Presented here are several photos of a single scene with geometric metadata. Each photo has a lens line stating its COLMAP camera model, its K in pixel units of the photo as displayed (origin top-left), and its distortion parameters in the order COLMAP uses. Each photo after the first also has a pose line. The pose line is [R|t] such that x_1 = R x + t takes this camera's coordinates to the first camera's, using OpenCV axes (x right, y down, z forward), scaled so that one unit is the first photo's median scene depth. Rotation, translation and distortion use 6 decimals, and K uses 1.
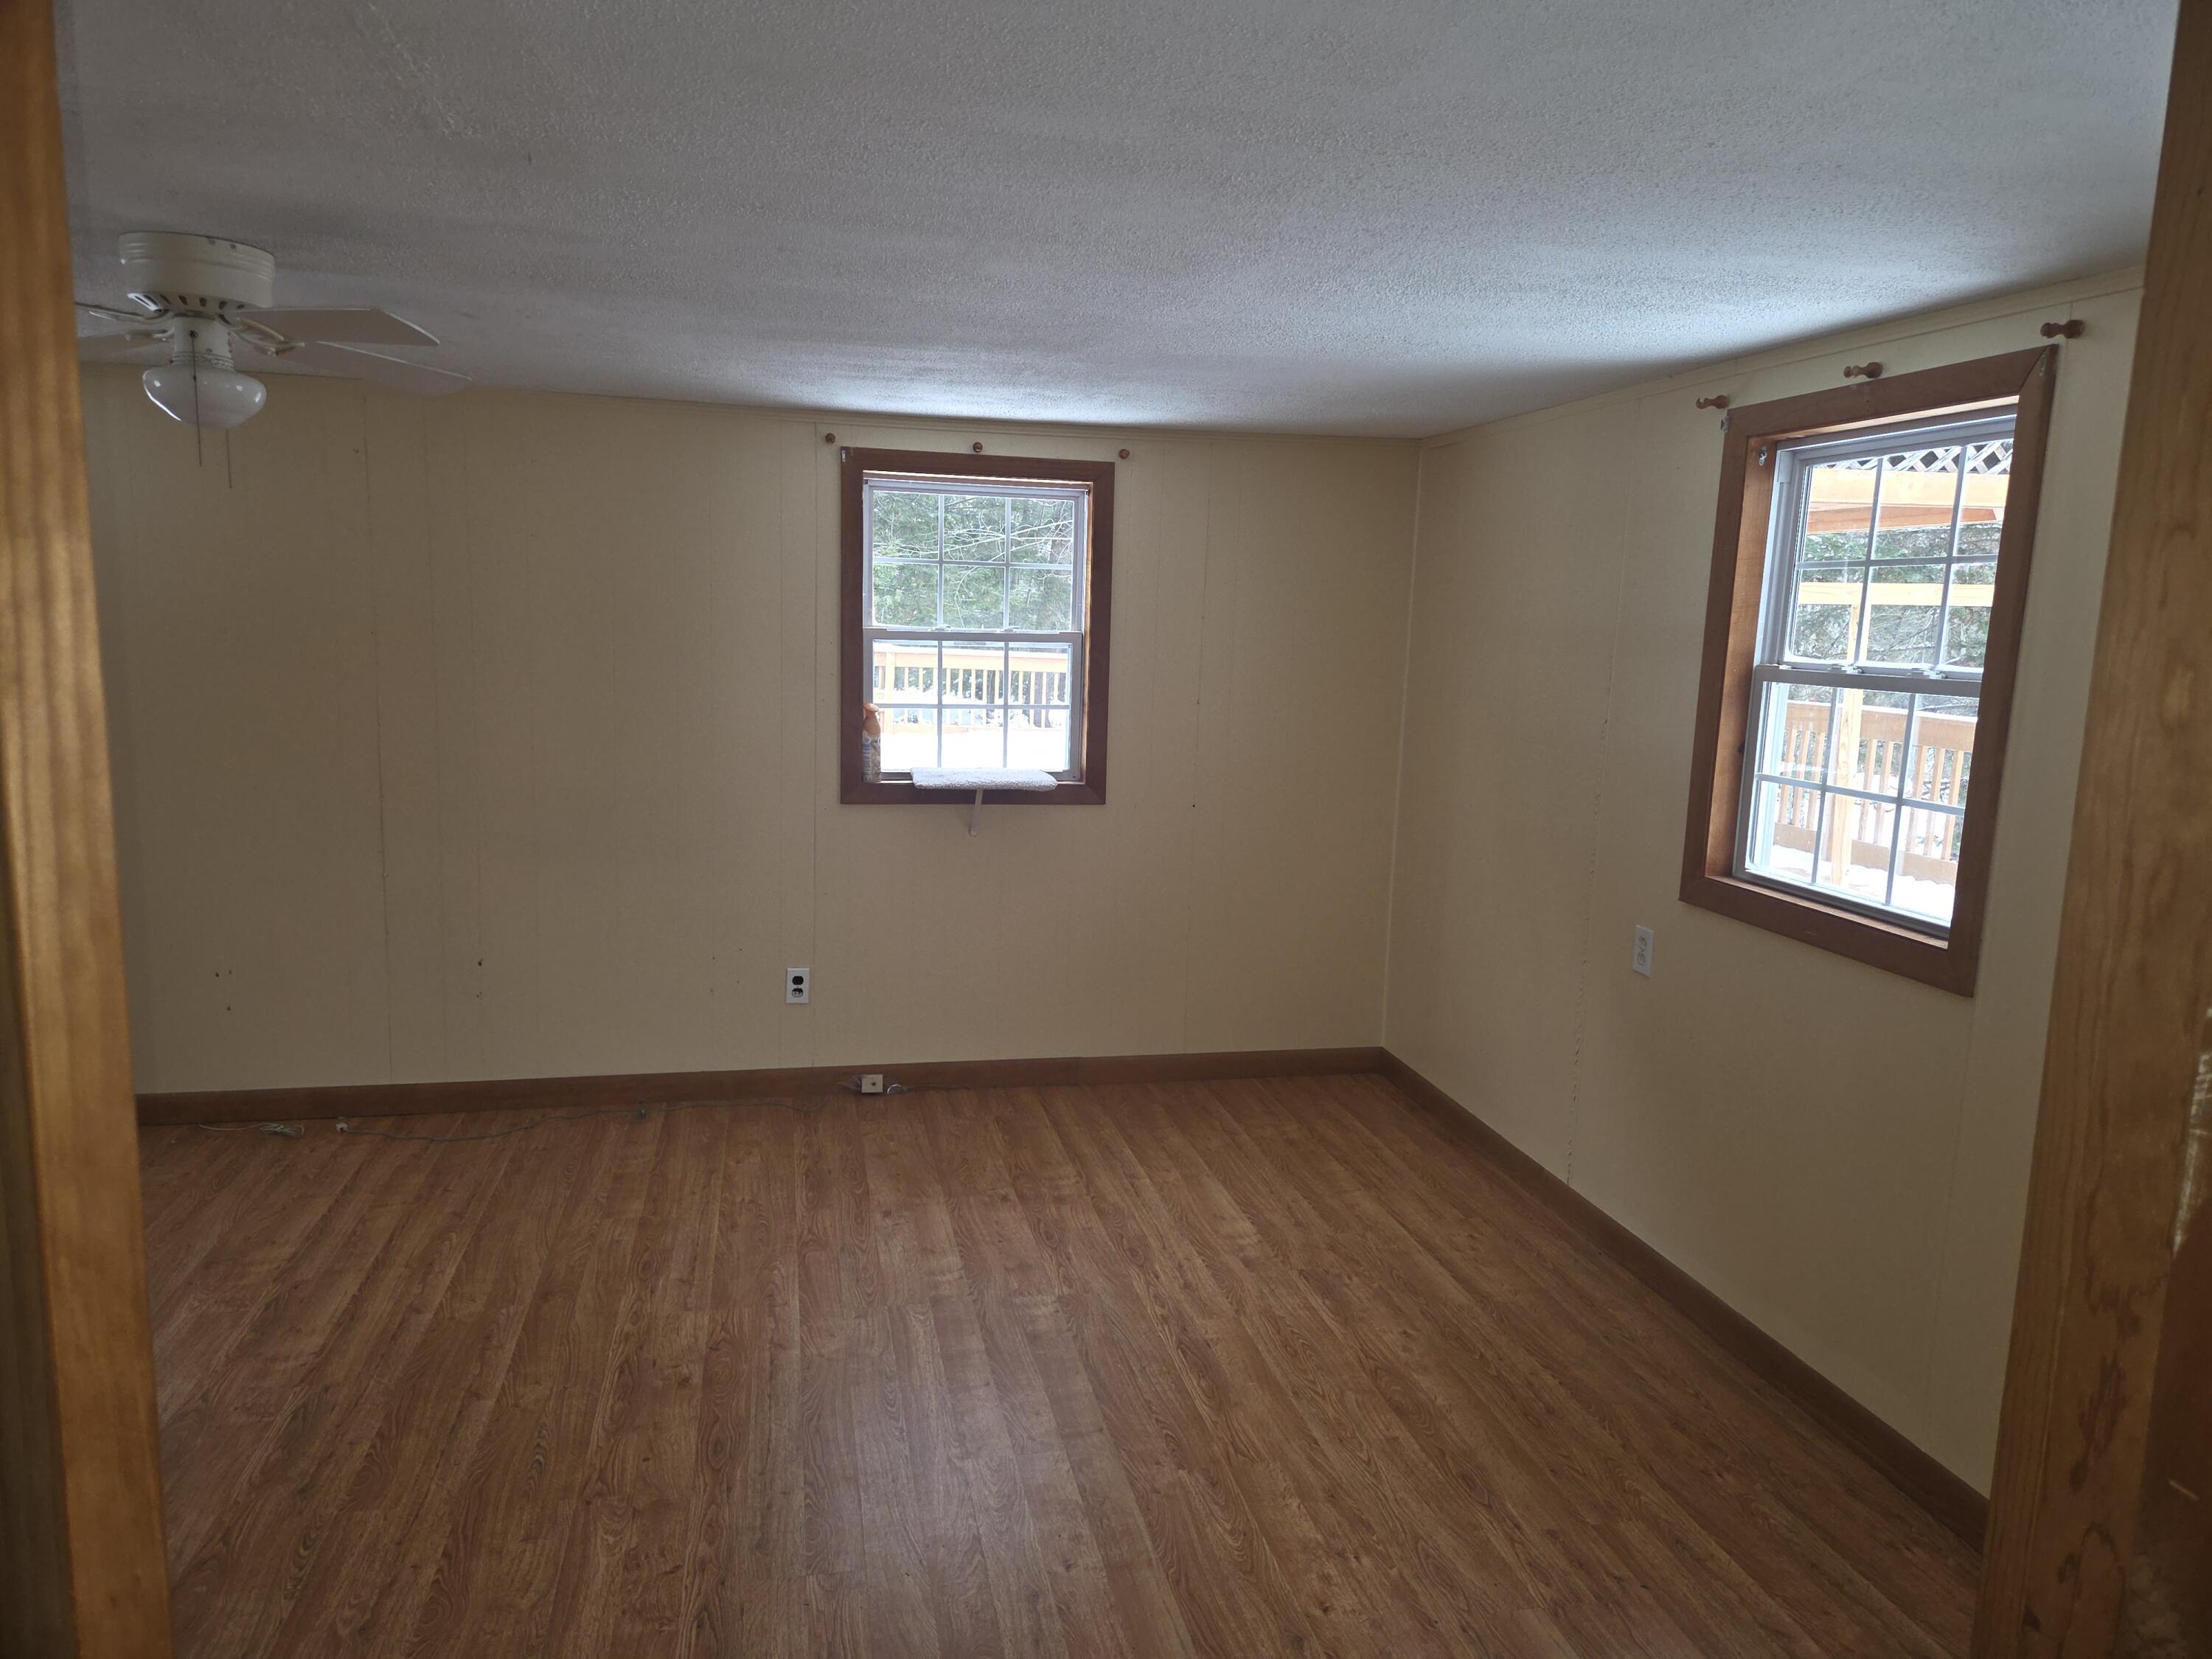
lens RADIAL K [[1445.3, 0, 1066.1], [0, 1445.3, 822.1], [0, 0, 1]] dist [0.037071, -0.062080]
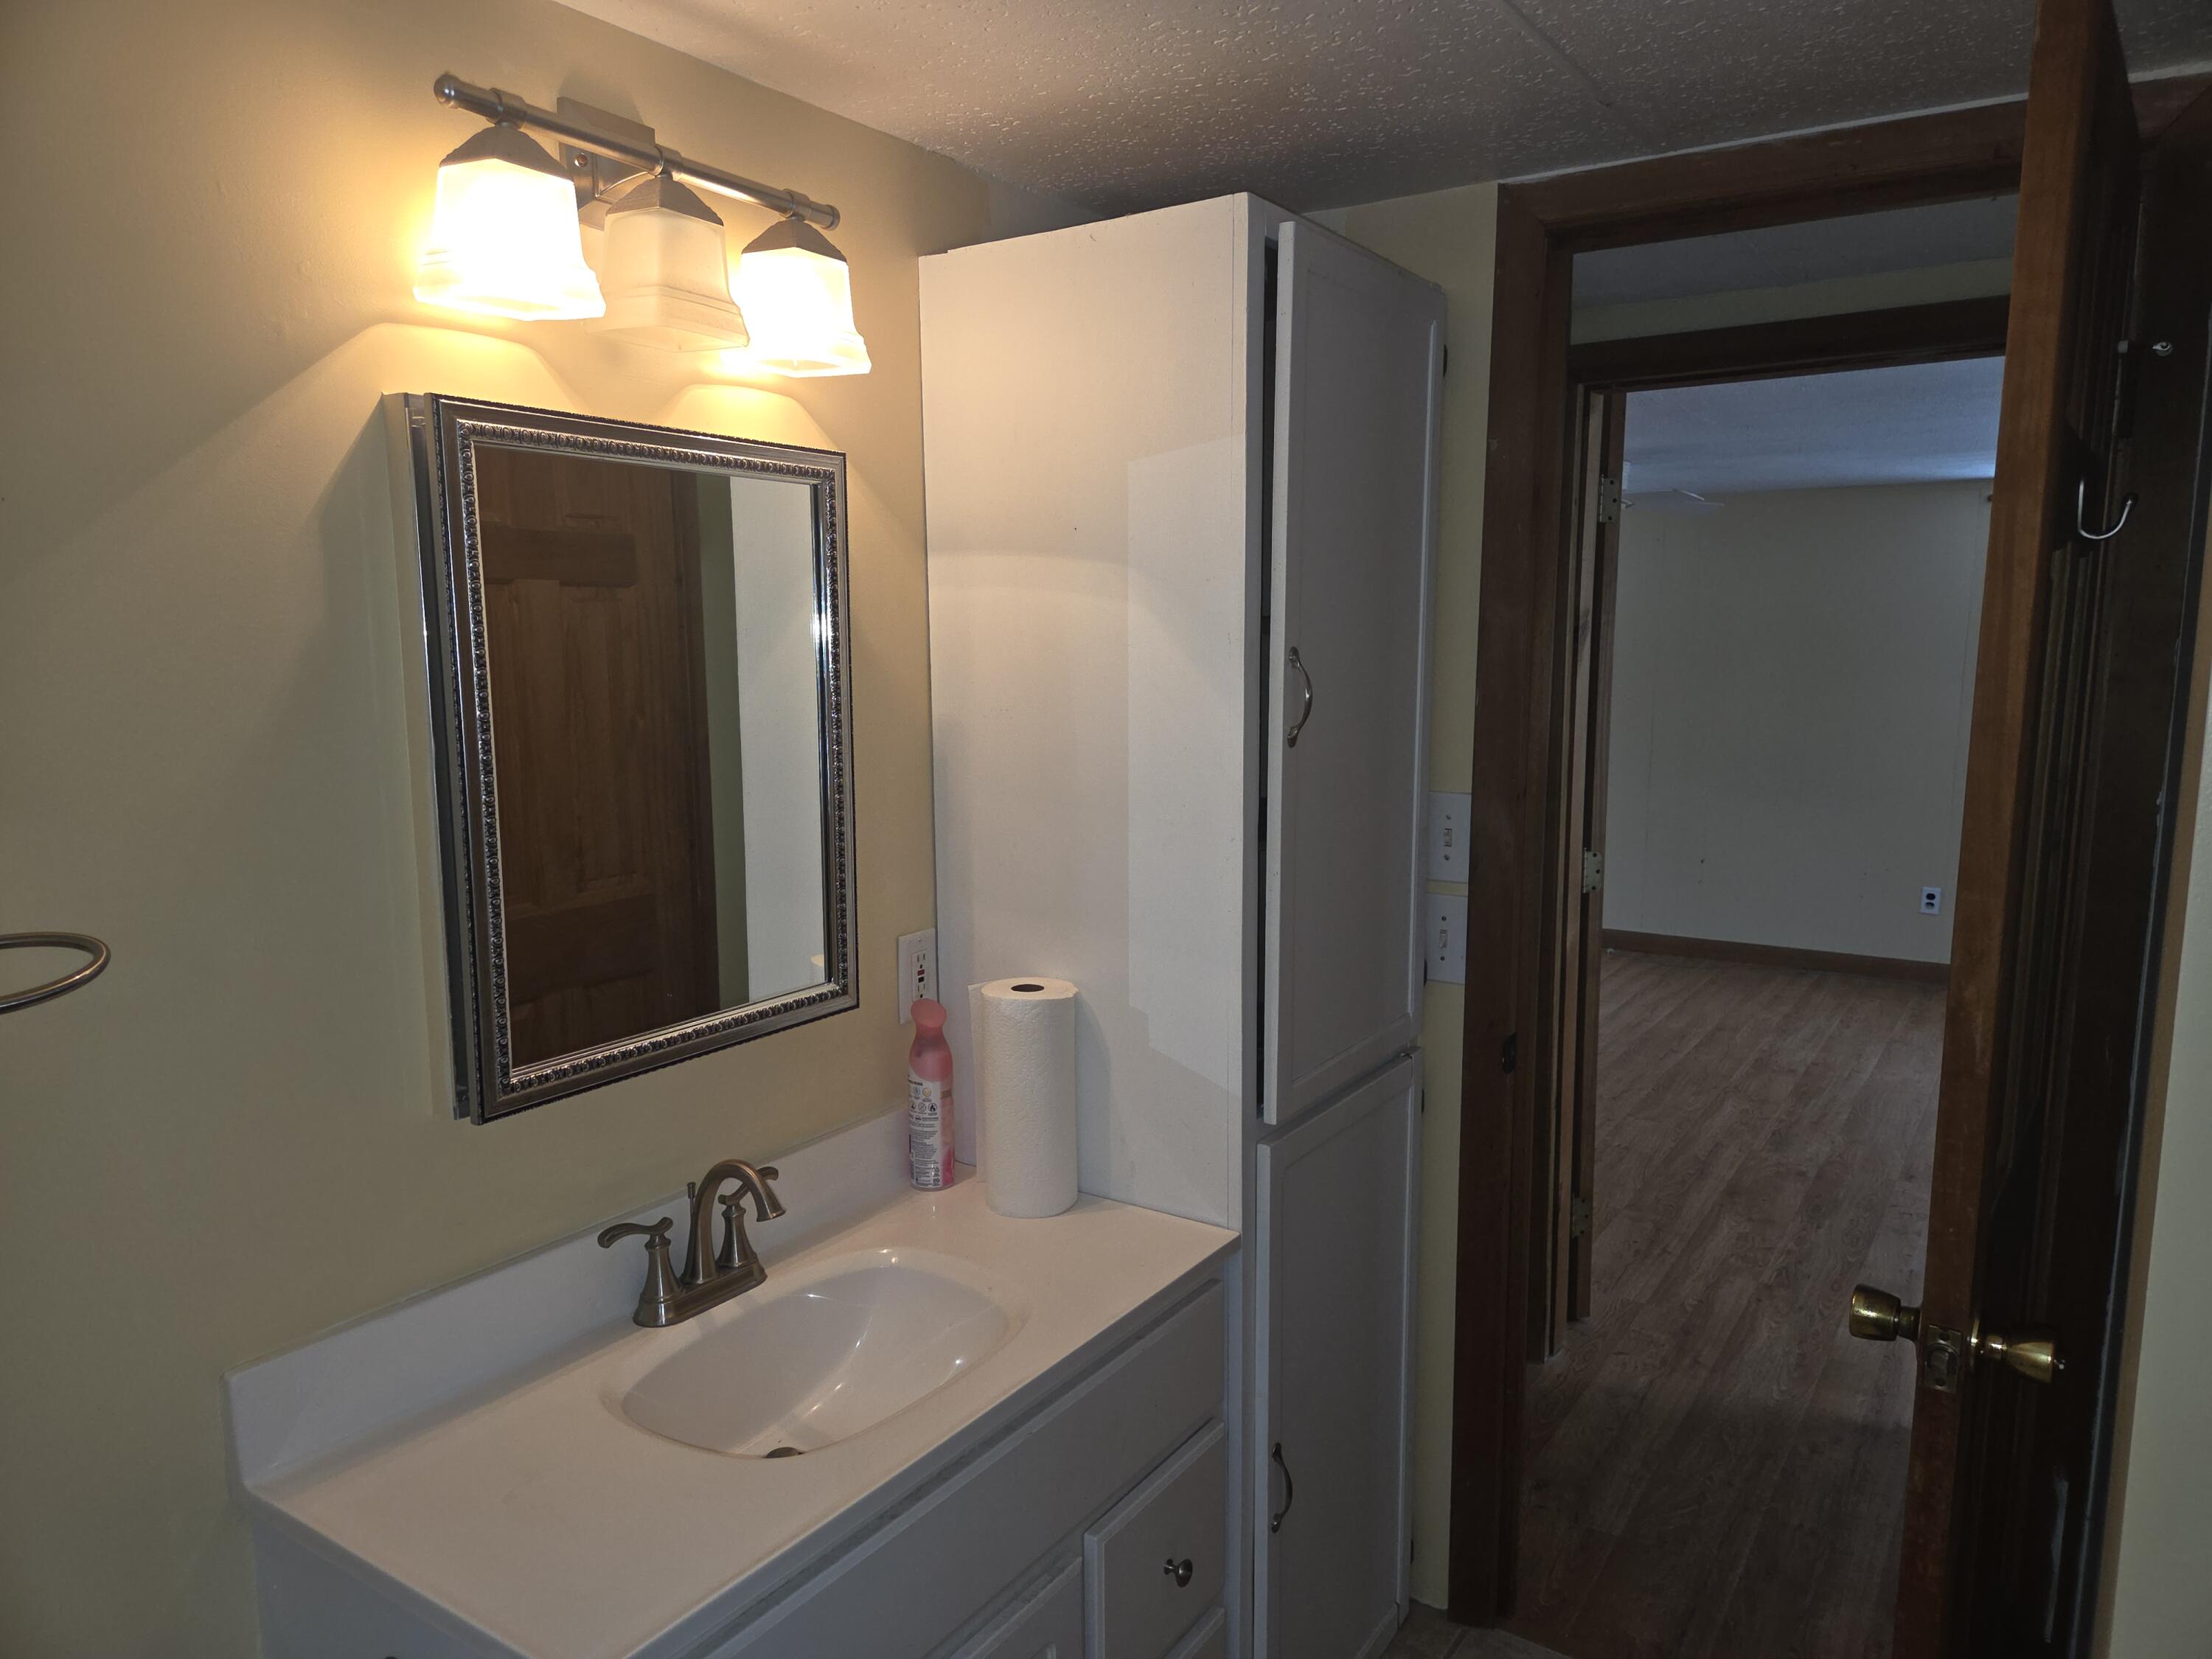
lens RADIAL K [[1445.3, 0, 1066.1], [0, 1445.3, 822.1], [0, 0, 1]] dist [0.037071, -0.062080]
pose [[0.685113, 0.077614, -0.724291, 0.316059], [-0.084759, 0.996047, 0.026561, 0.091023], [0.723489, 0.043193, 0.688983, -0.707089]]
